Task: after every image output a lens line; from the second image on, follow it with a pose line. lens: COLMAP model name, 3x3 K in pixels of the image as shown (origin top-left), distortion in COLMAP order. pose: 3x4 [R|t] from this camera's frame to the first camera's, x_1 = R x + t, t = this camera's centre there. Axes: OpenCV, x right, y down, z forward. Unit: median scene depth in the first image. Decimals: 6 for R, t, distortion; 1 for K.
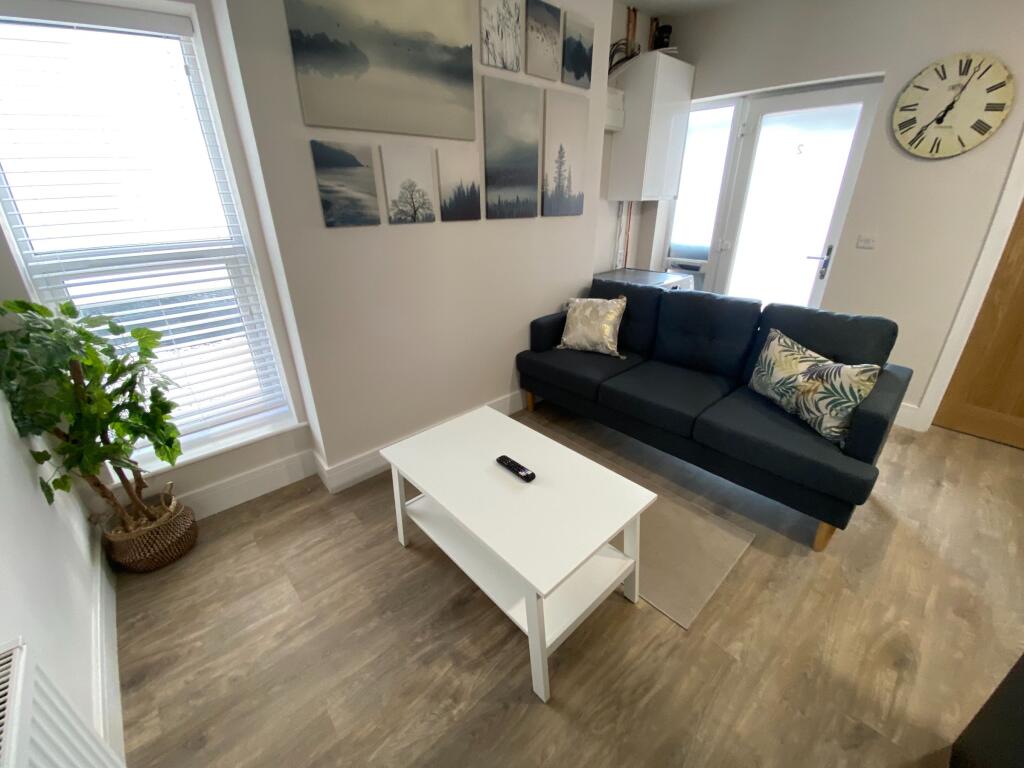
lens RADIAL K [[415.0, 0, 511.6], [0, 415.0, 380.9], [0, 0, 1]] dist [-0.012243, -0.000337]
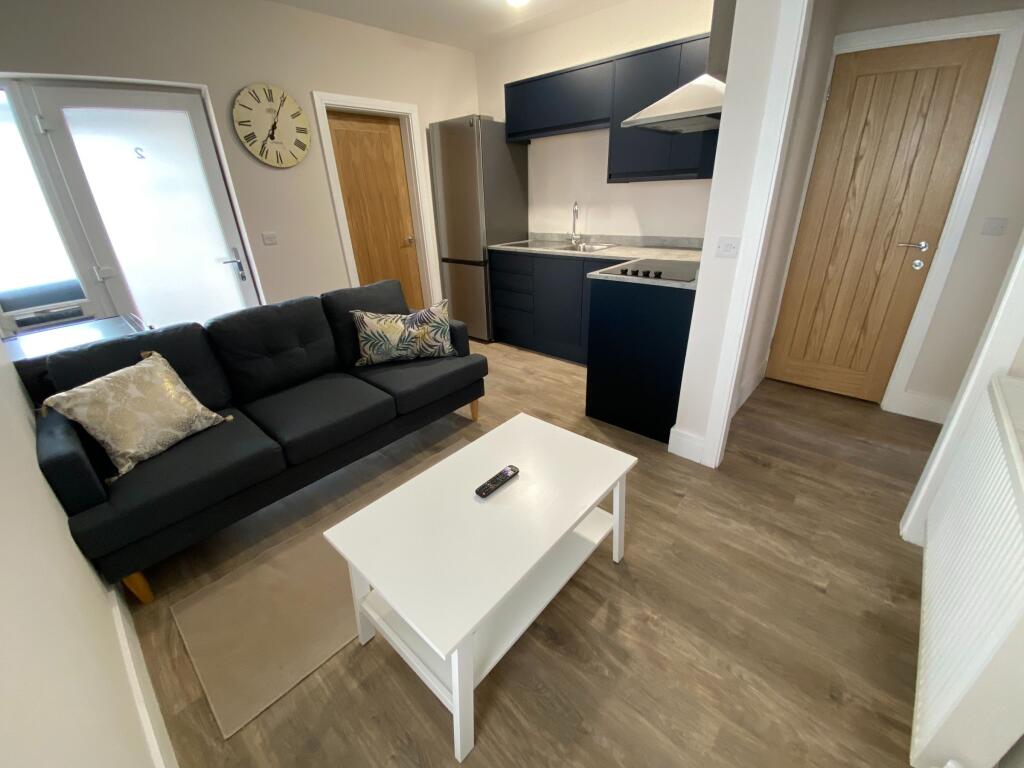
lens RADIAL K [[415.0, 0, 509.6], [0, 415.0, 389.7], [0, 0, 1]] dist [-0.012243, -0.000337]
pose [[-0.090135, -0.415995, 0.904889, -0.586694], [0.435925, 0.800448, 0.411404, -0.253009], [-0.895458, 0.431545, 0.109194, 0.628238]]
